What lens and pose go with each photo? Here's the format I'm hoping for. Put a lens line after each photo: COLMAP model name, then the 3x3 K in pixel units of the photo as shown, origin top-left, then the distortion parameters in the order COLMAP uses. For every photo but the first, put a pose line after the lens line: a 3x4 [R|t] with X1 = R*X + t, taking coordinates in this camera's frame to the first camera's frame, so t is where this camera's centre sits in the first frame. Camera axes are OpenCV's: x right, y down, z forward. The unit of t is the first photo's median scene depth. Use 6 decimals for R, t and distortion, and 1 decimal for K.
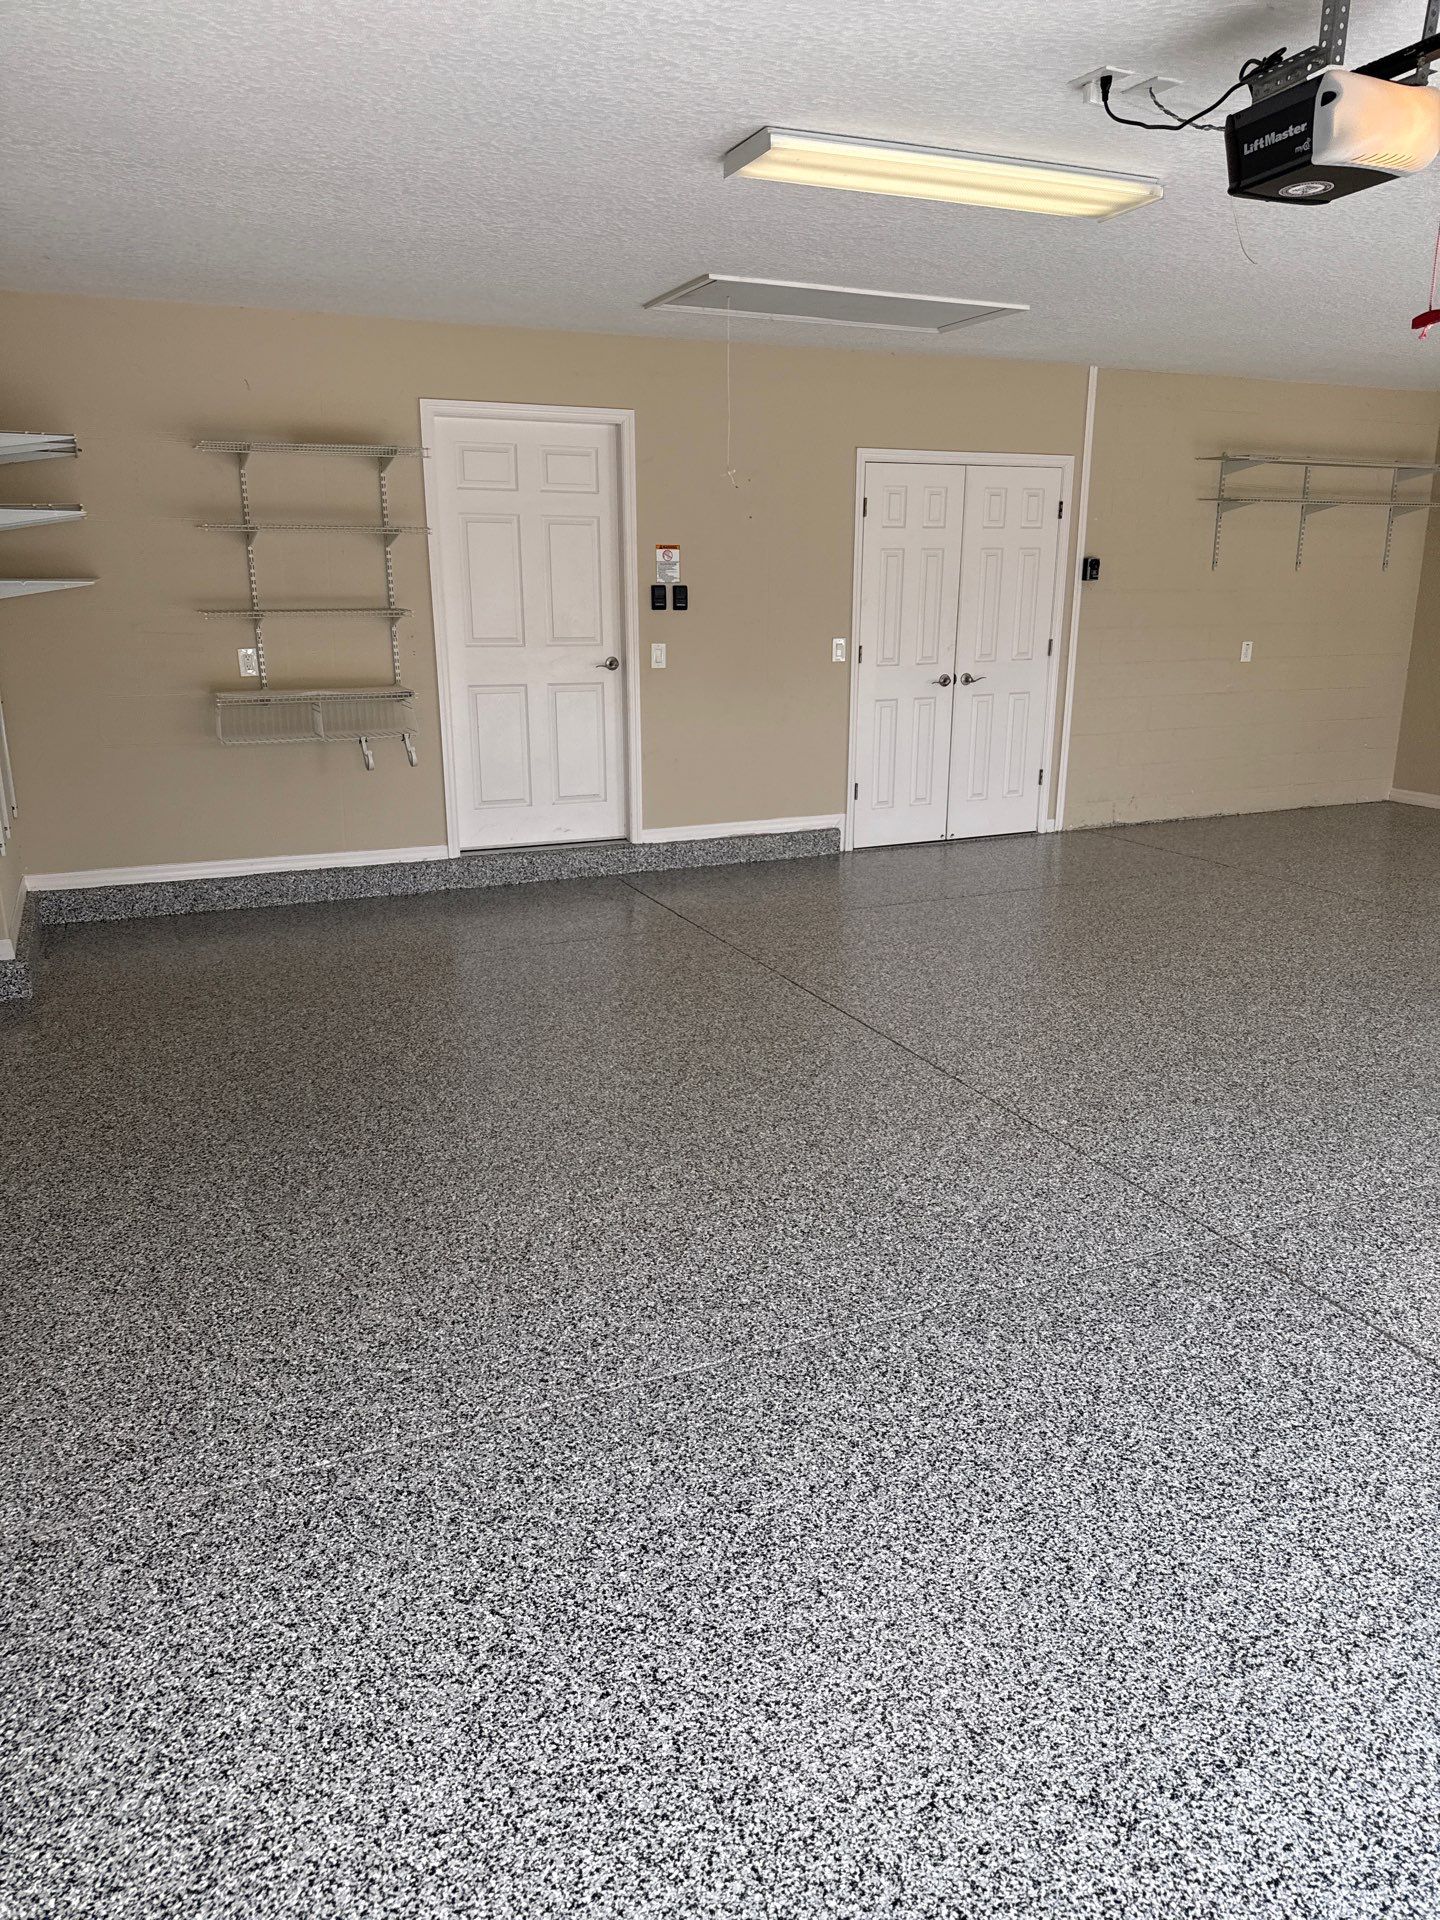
lens RADIAL K [[1341.5, 0, 727.3], [0, 1341.5, 972.8], [0, 0, 1]] dist [0.186136, -0.375883]
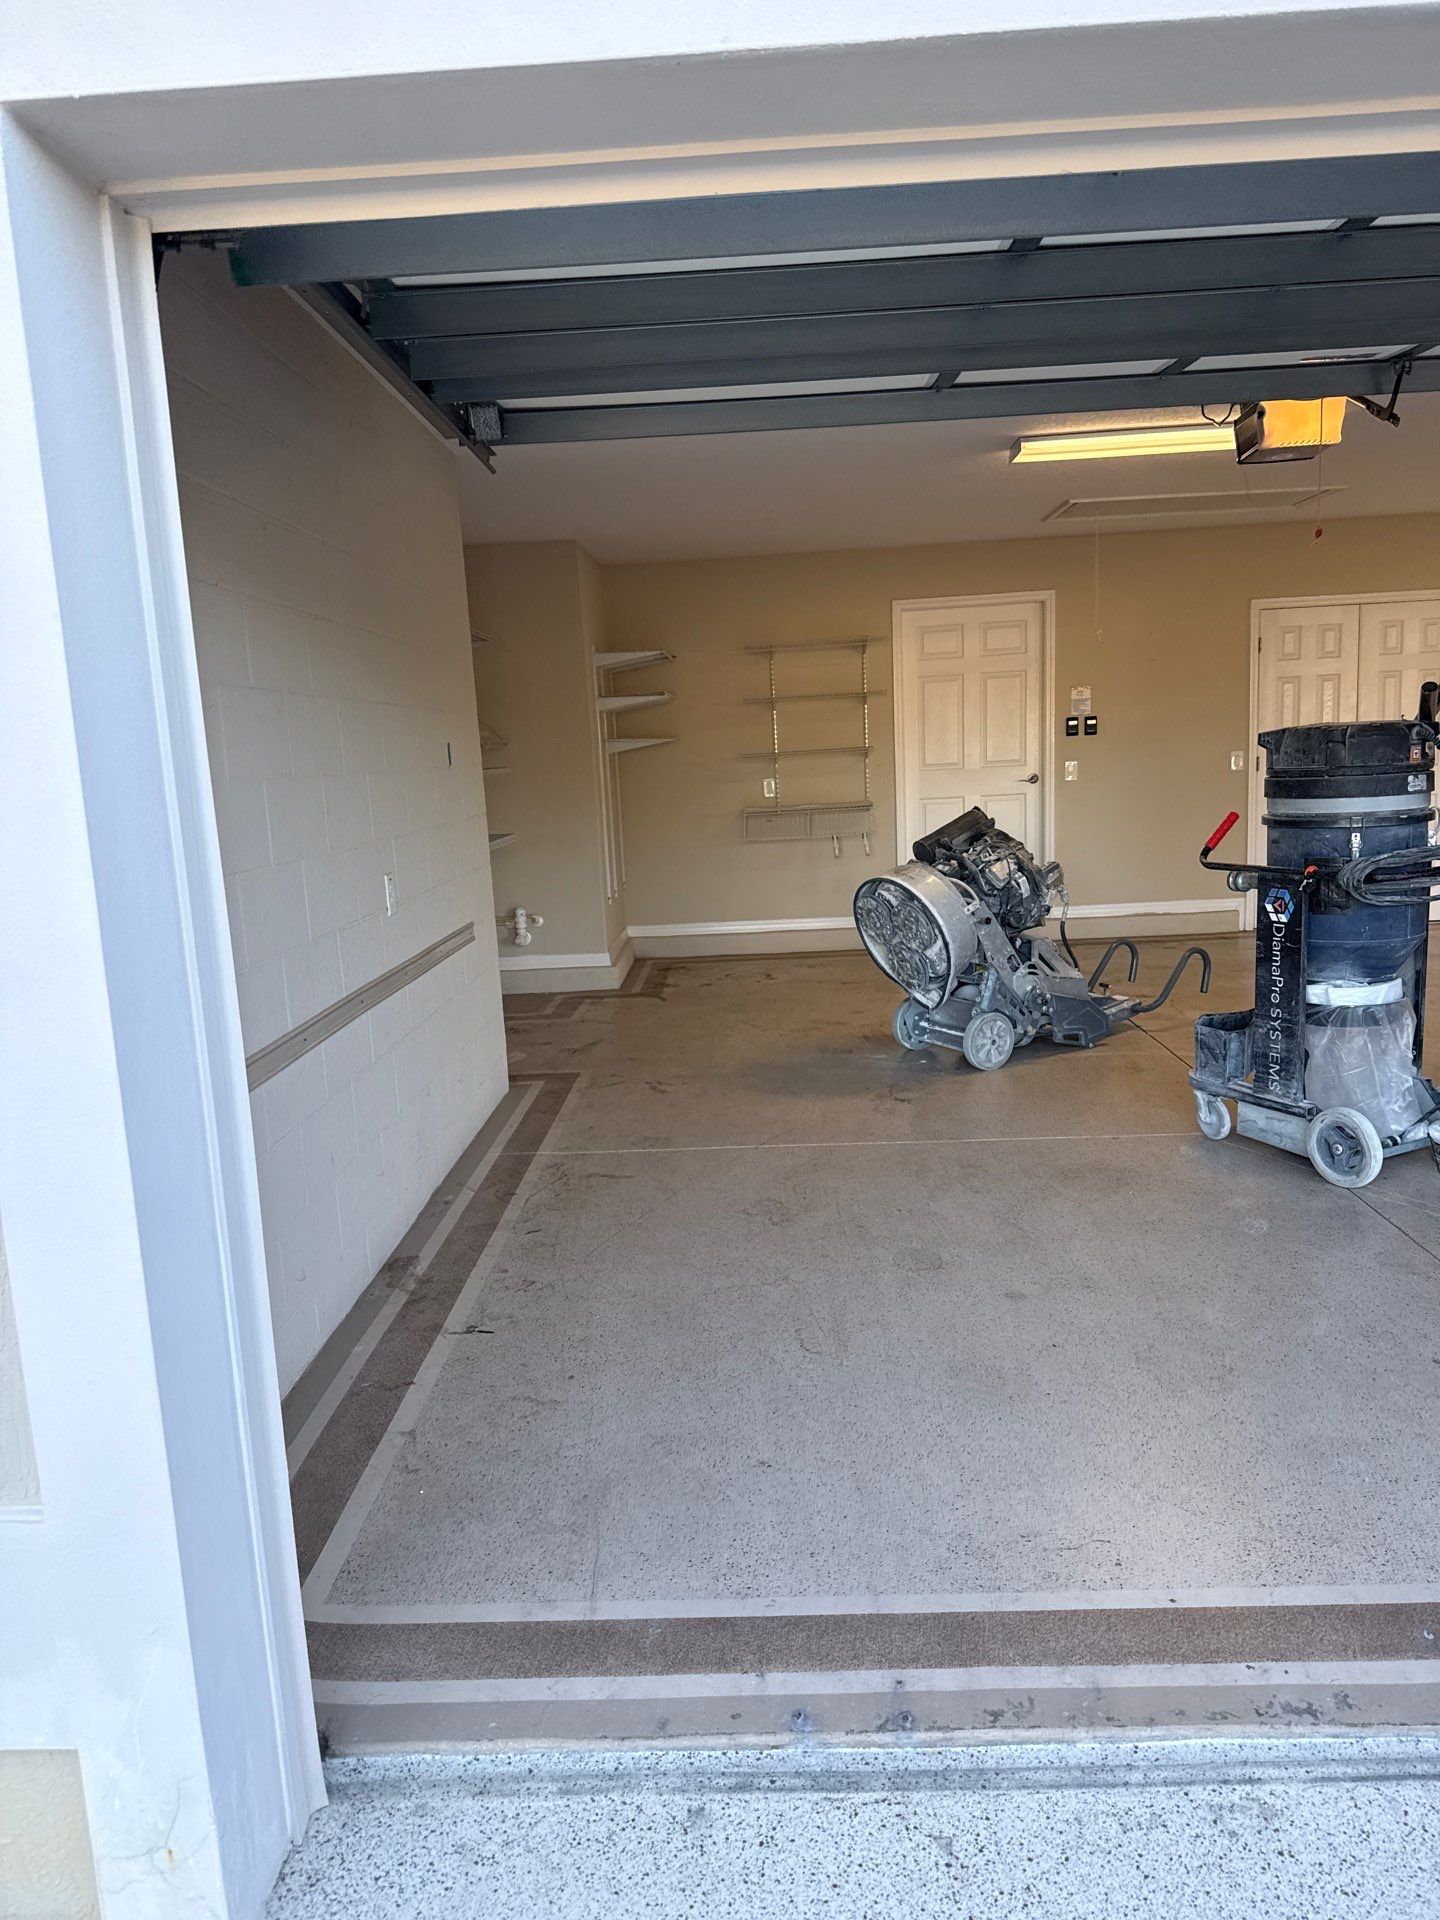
lens RADIAL K [[1341.5, 0, 727.3], [0, 1341.5, 972.8], [0, 0, 1]] dist [0.186136, -0.375883]
pose [[0.898430, 0.026884, -0.438293, 0.225535], [-0.074972, 0.992860, -0.092780, 0.098322], [0.432669, 0.116216, 0.894031, -0.264138]]
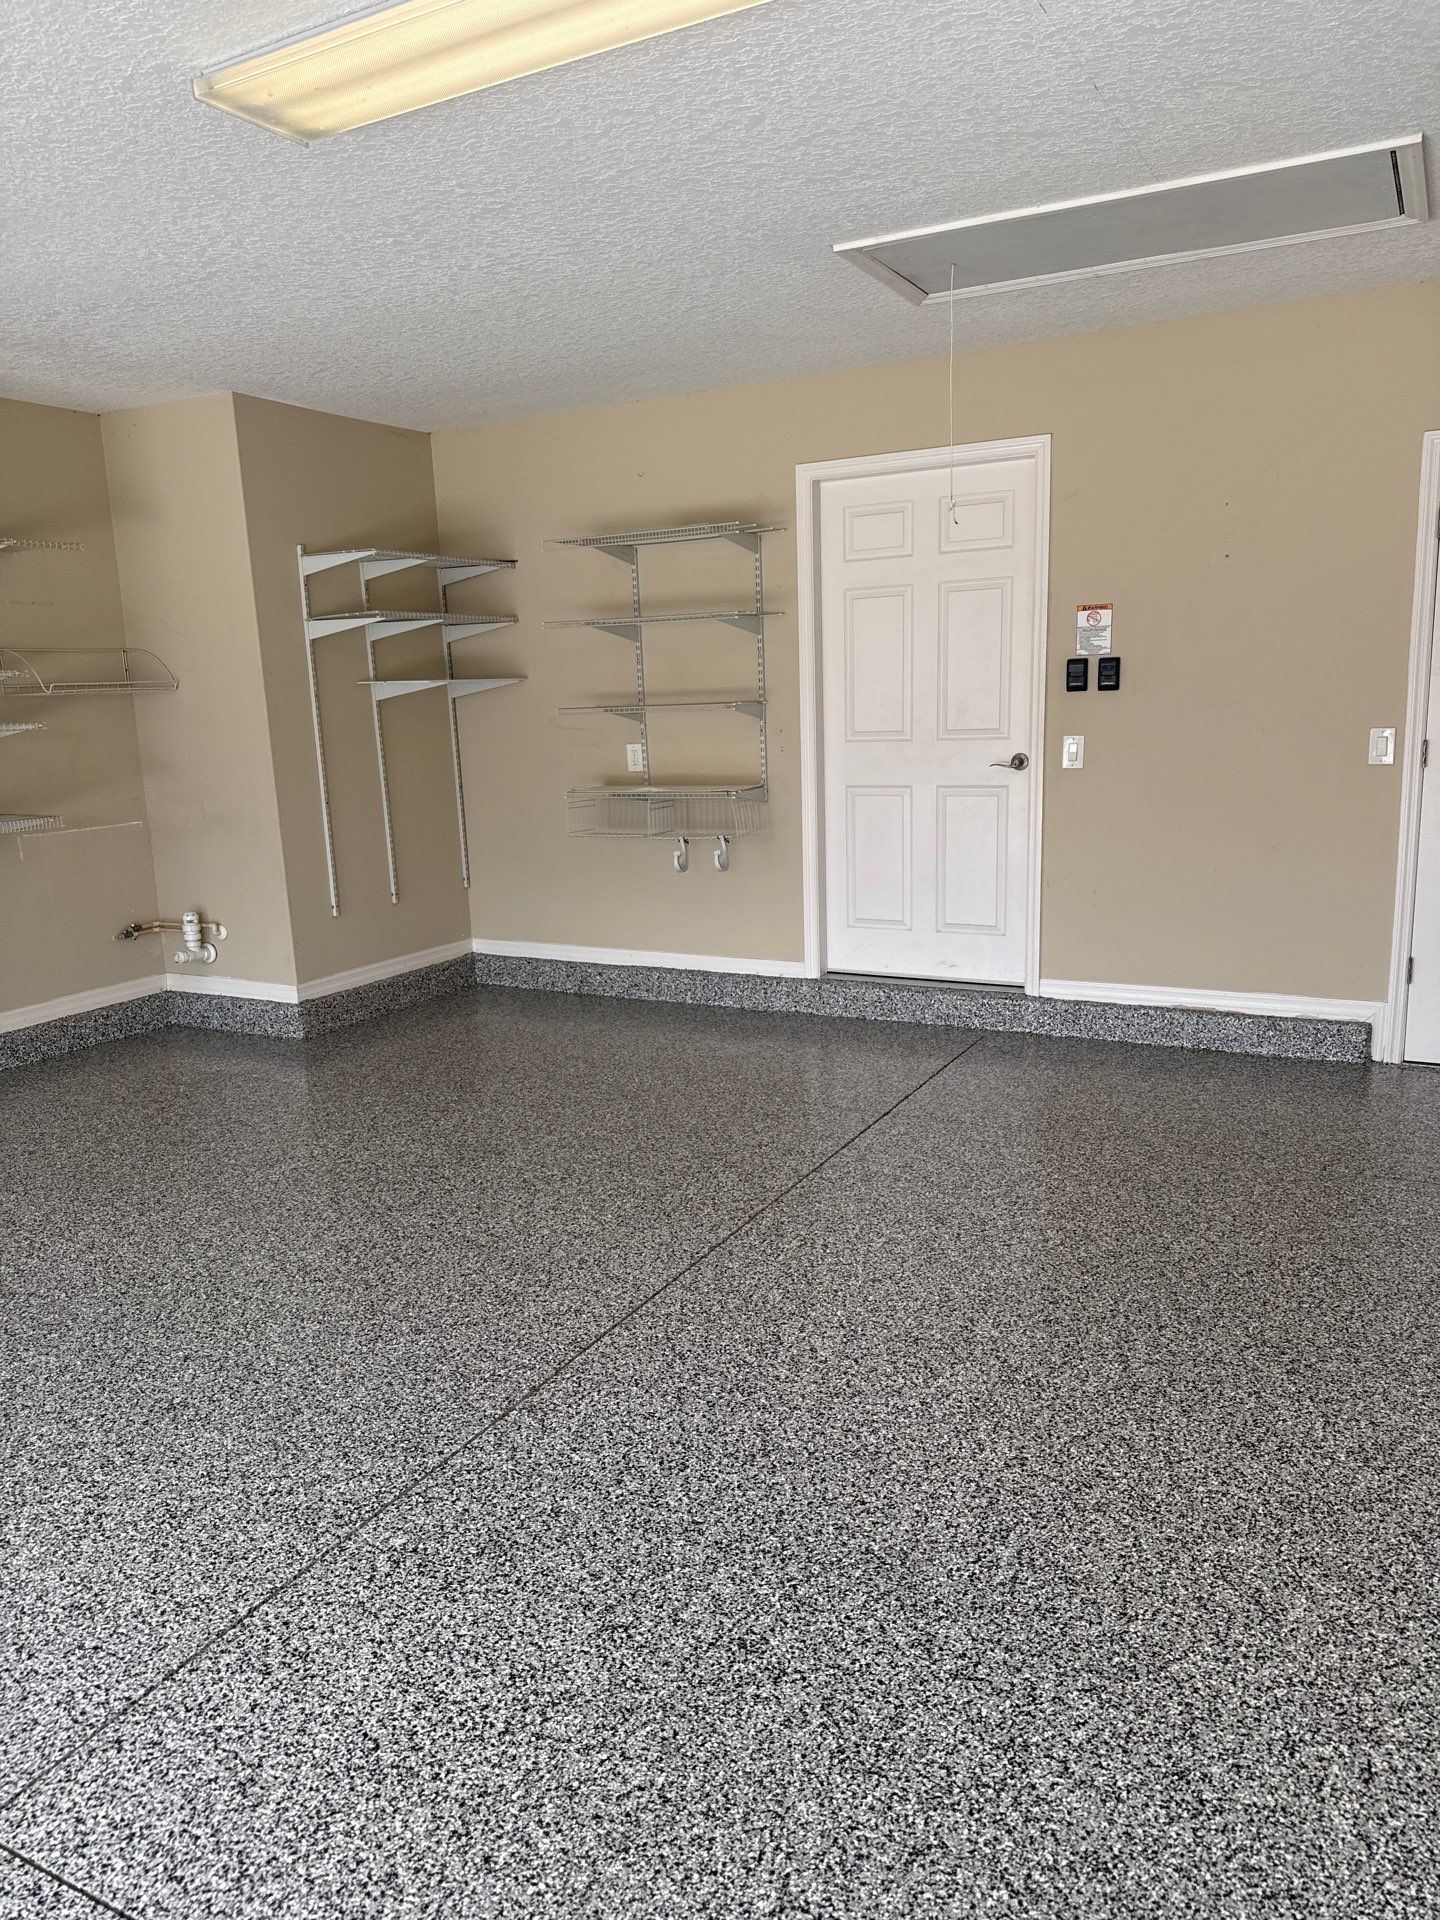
lens RADIAL K [[1341.5, 0, 727.3], [0, 1341.5, 972.8], [0, 0, 1]] dist [0.186136, -0.375883]
pose [[0.608974, 0.141366, -0.780491, 0.434022], [-0.194067, 0.980638, 0.026197, -0.098670], [0.769083, 0.135514, 0.624618, 0.407274]]
